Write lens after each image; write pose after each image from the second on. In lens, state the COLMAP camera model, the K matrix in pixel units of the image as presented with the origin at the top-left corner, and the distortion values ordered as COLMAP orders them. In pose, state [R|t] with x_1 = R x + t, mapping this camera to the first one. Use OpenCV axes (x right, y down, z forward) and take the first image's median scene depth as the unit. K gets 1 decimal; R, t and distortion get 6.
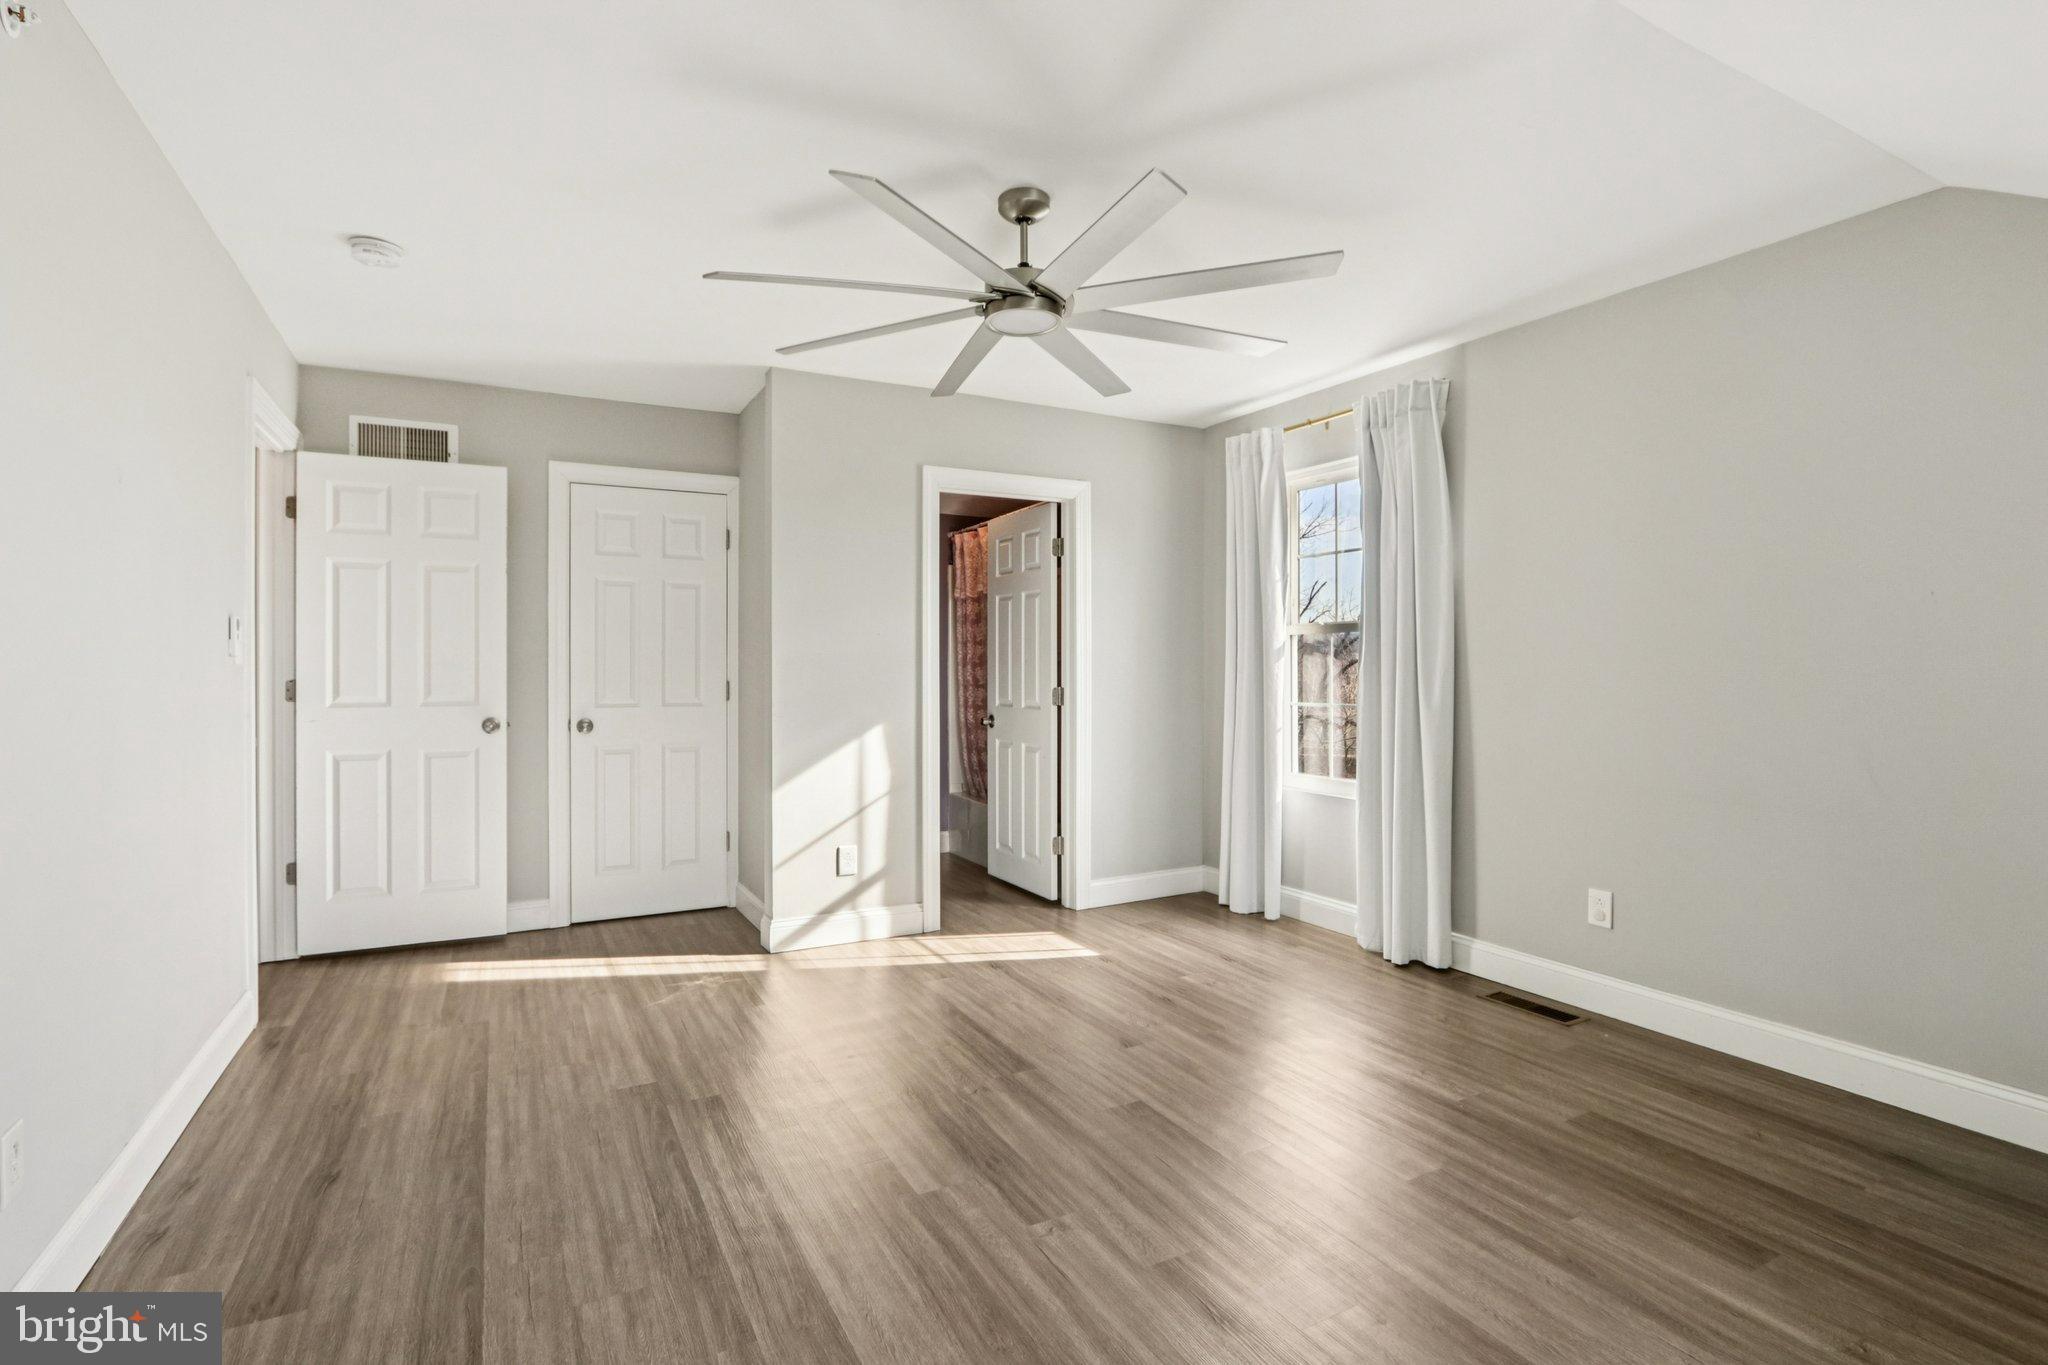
lens RADIAL K [[955.3, 0, 1007.4], [0, 955.3, 657.9], [0, 0, 1]] dist [-0.019760, 0.001503]
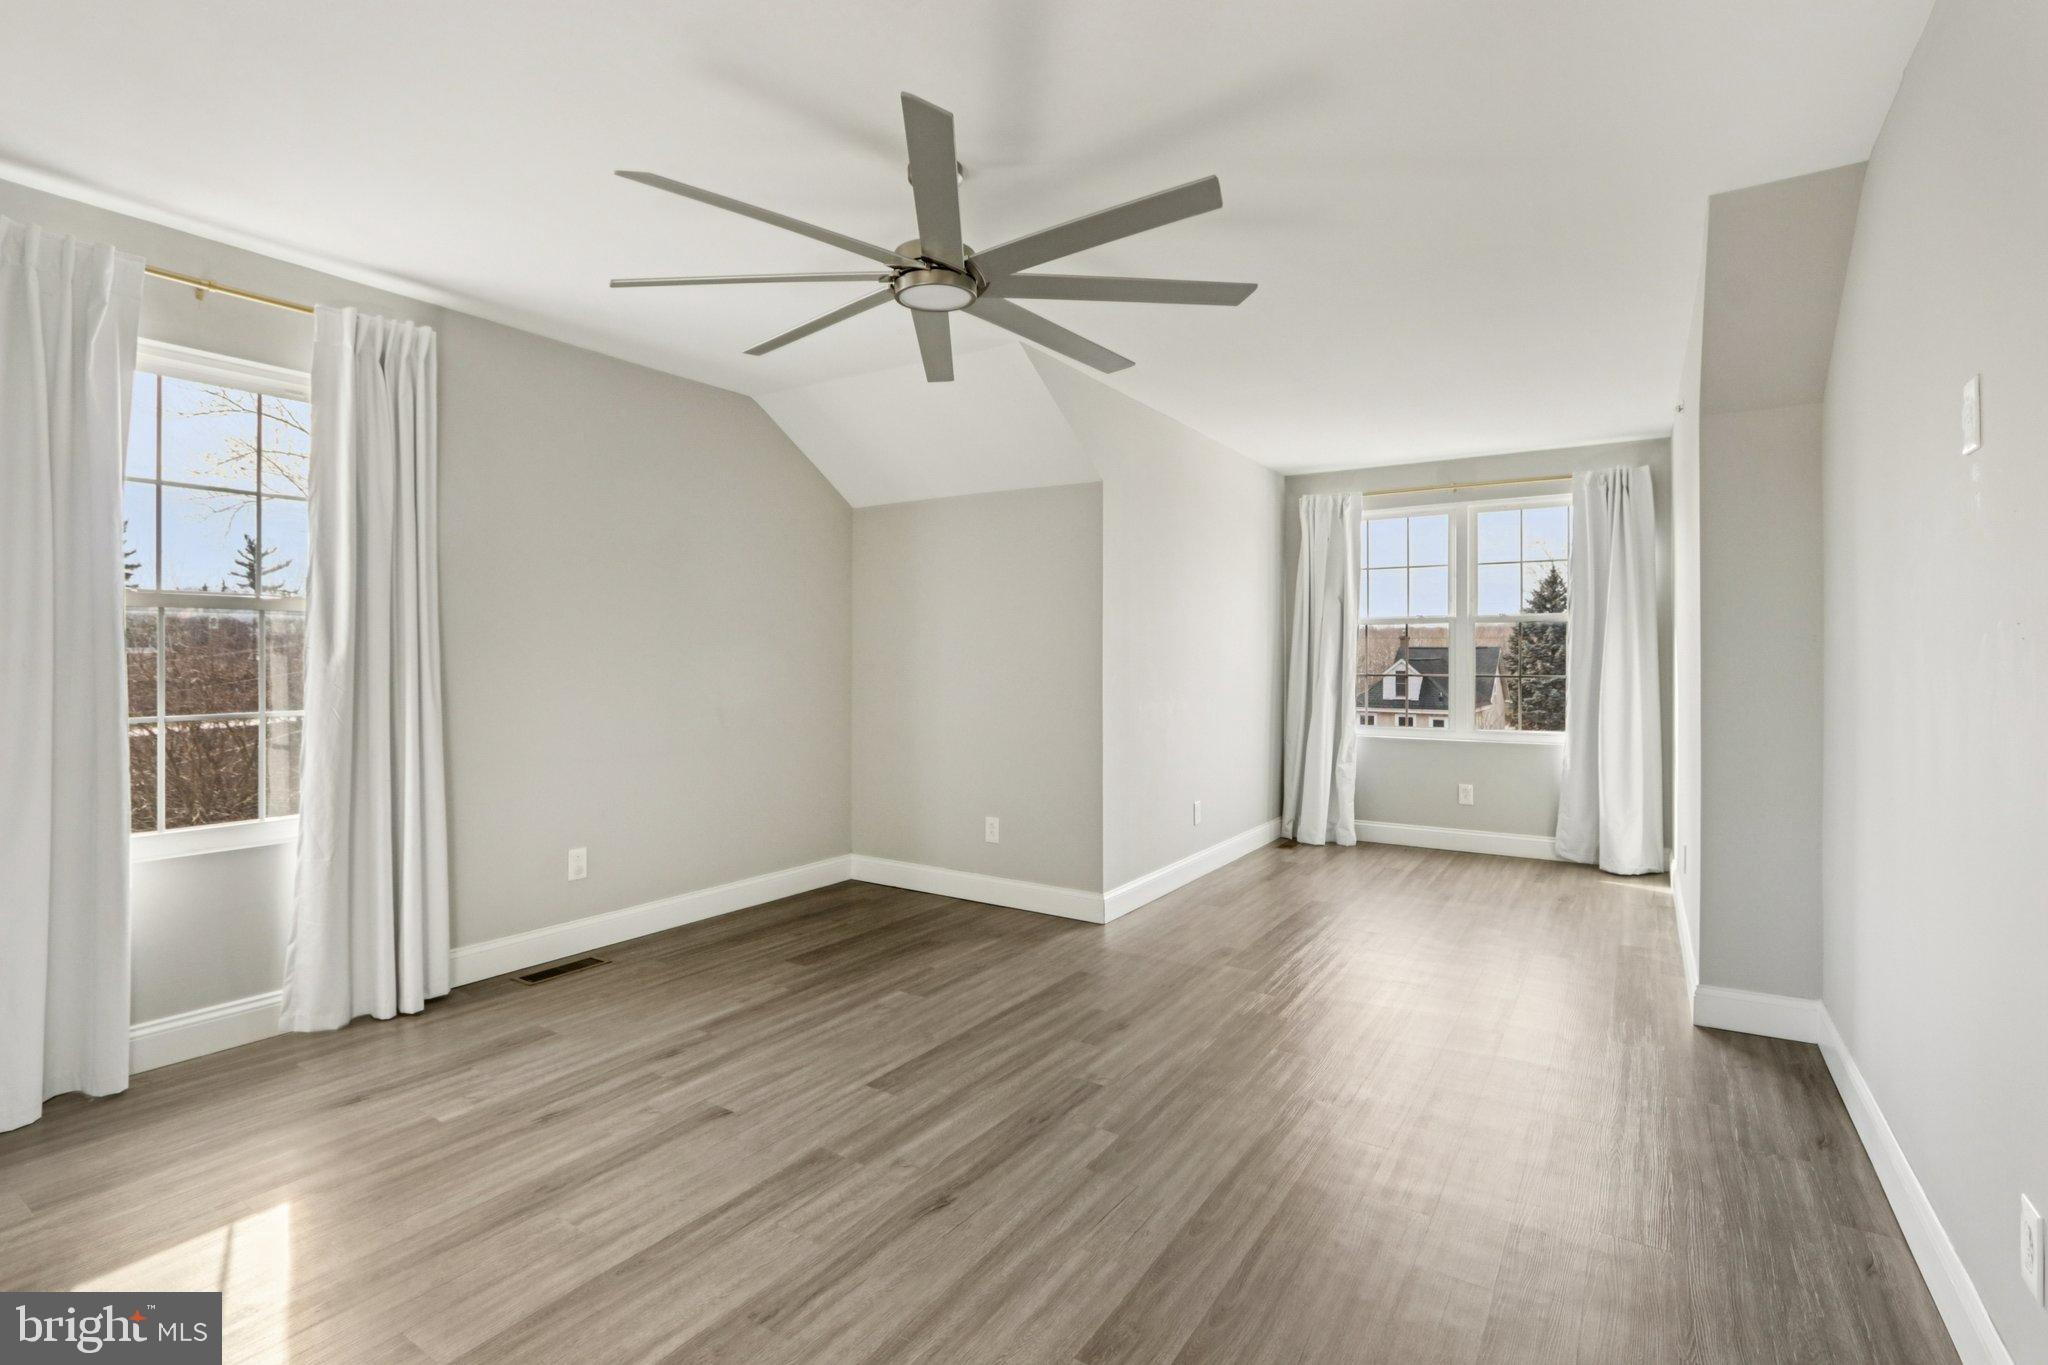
lens RADIAL K [[967.0, 0, 1009.8], [0, 967.0, 657.9], [0, 0, 1]] dist [-0.026021, 0.005562]
pose [[-0.472962, -0.002097, 0.881081, -0.870999], [-0.009583, 0.999950, -0.002764, 0.009016], [-0.881031, -0.009750, -0.472958, 1.404124]]
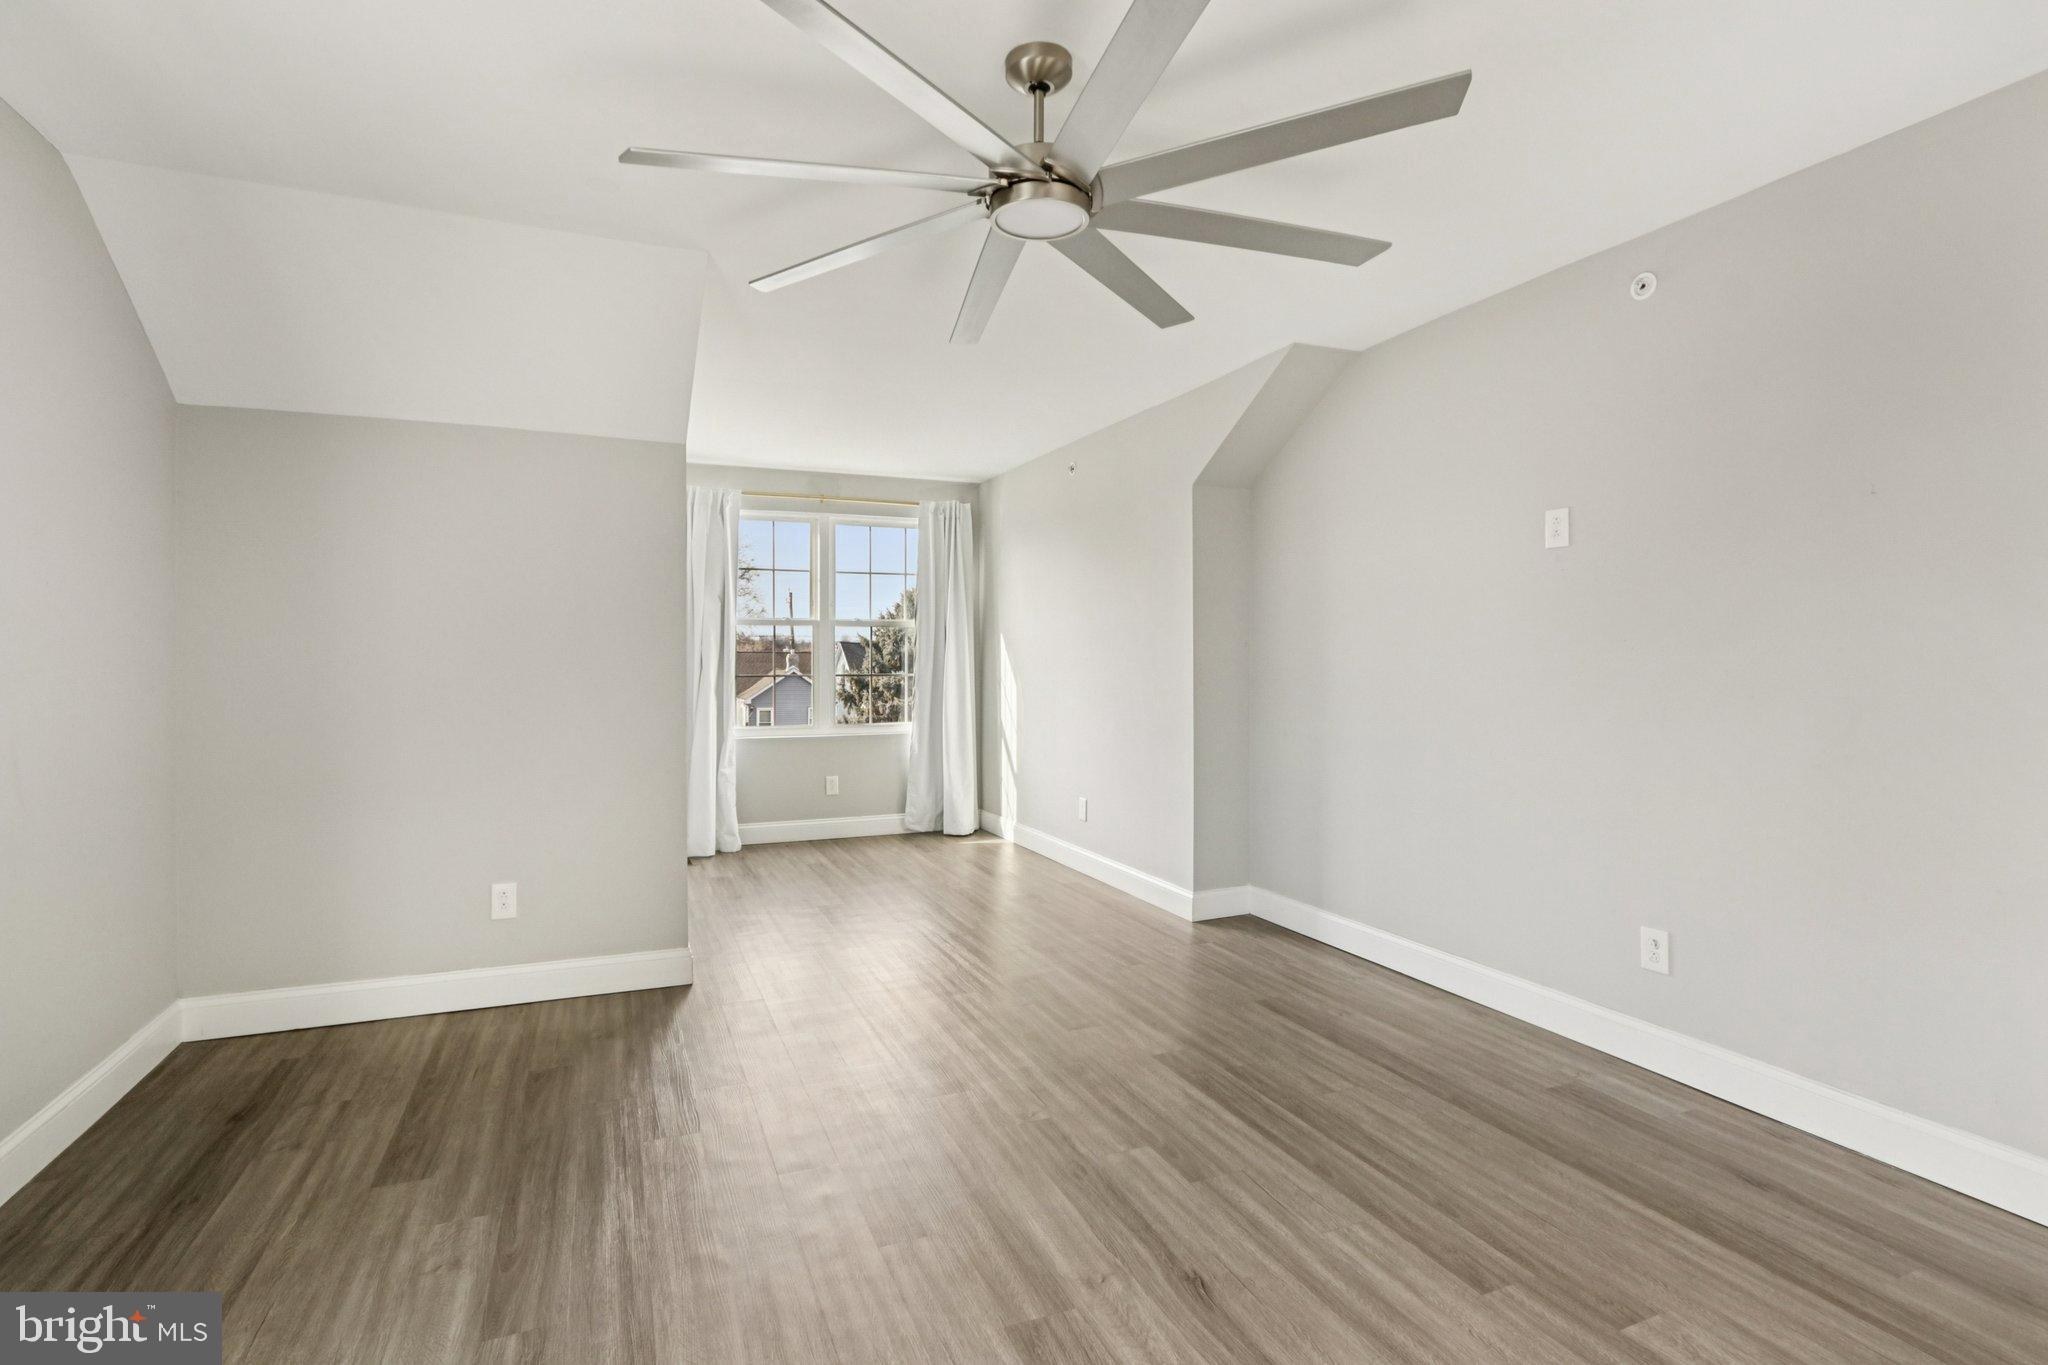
lens RADIAL K [[967.0, 0, 1009.8], [0, 967.0, 657.9], [0, 0, 1]] dist [-0.026021, 0.005562]
pose [[-0.995694, 0.000960, 0.092698, -0.032170], [0.000119, 0.999959, -0.009084, 0.012610], [-0.092703, -0.009034, -0.995653, 1.801417]]
